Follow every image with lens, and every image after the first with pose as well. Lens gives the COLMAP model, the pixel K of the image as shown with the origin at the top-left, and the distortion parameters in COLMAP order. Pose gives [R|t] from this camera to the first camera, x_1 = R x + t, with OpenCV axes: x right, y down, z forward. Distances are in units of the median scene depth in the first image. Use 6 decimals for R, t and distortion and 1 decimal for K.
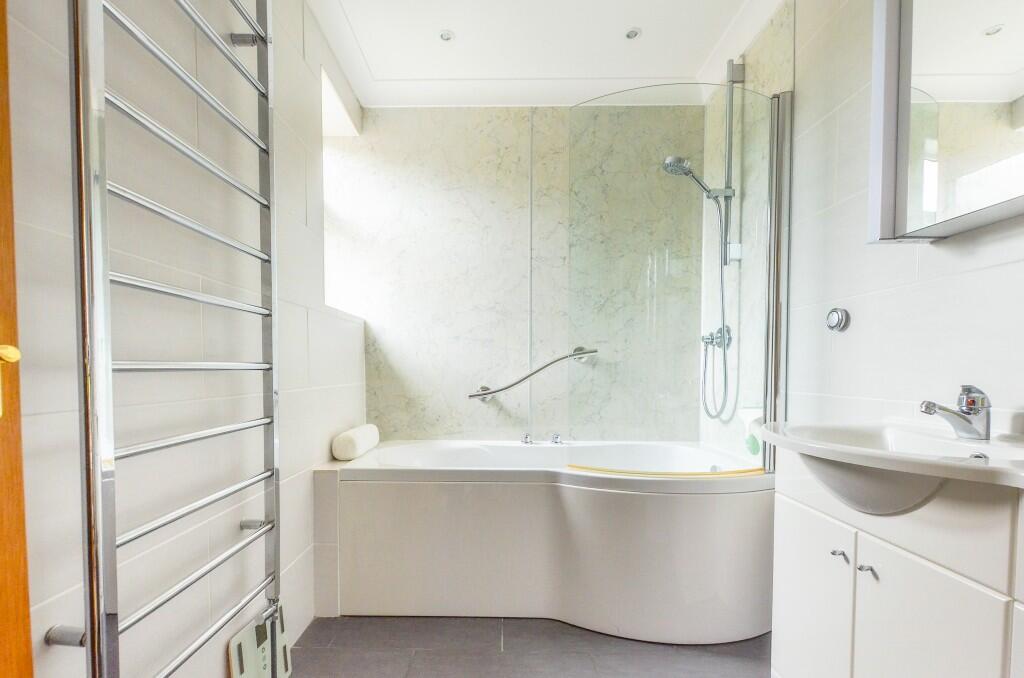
lens RADIAL K [[464.5, 0, 508.6], [0, 464.5, 381.1], [0, 0, 1]] dist [0.000596, 0.000068]
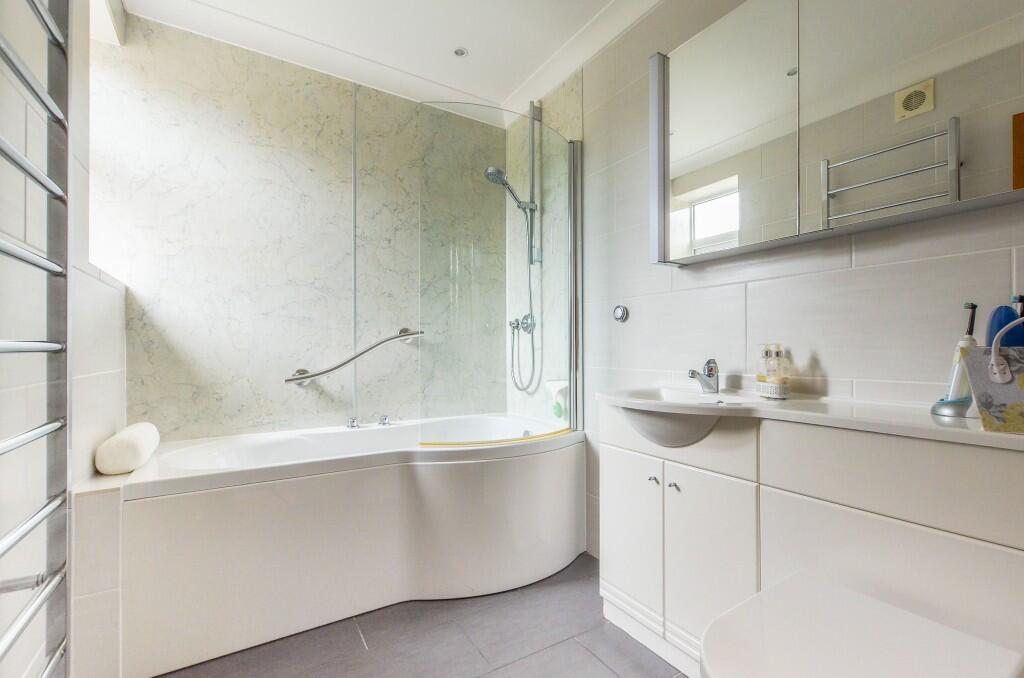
lens RADIAL K [[452.5, 0, 525.8], [0, 452.5, 343.4], [0, 0, 1]] dist [0.001668, 0.000427]
pose [[0.829209, 0.005676, 0.558910, -0.200691], [0.016875, 0.999238, -0.035185, -0.000464], [-0.558684, 0.038608, 0.828481, 0.028032]]
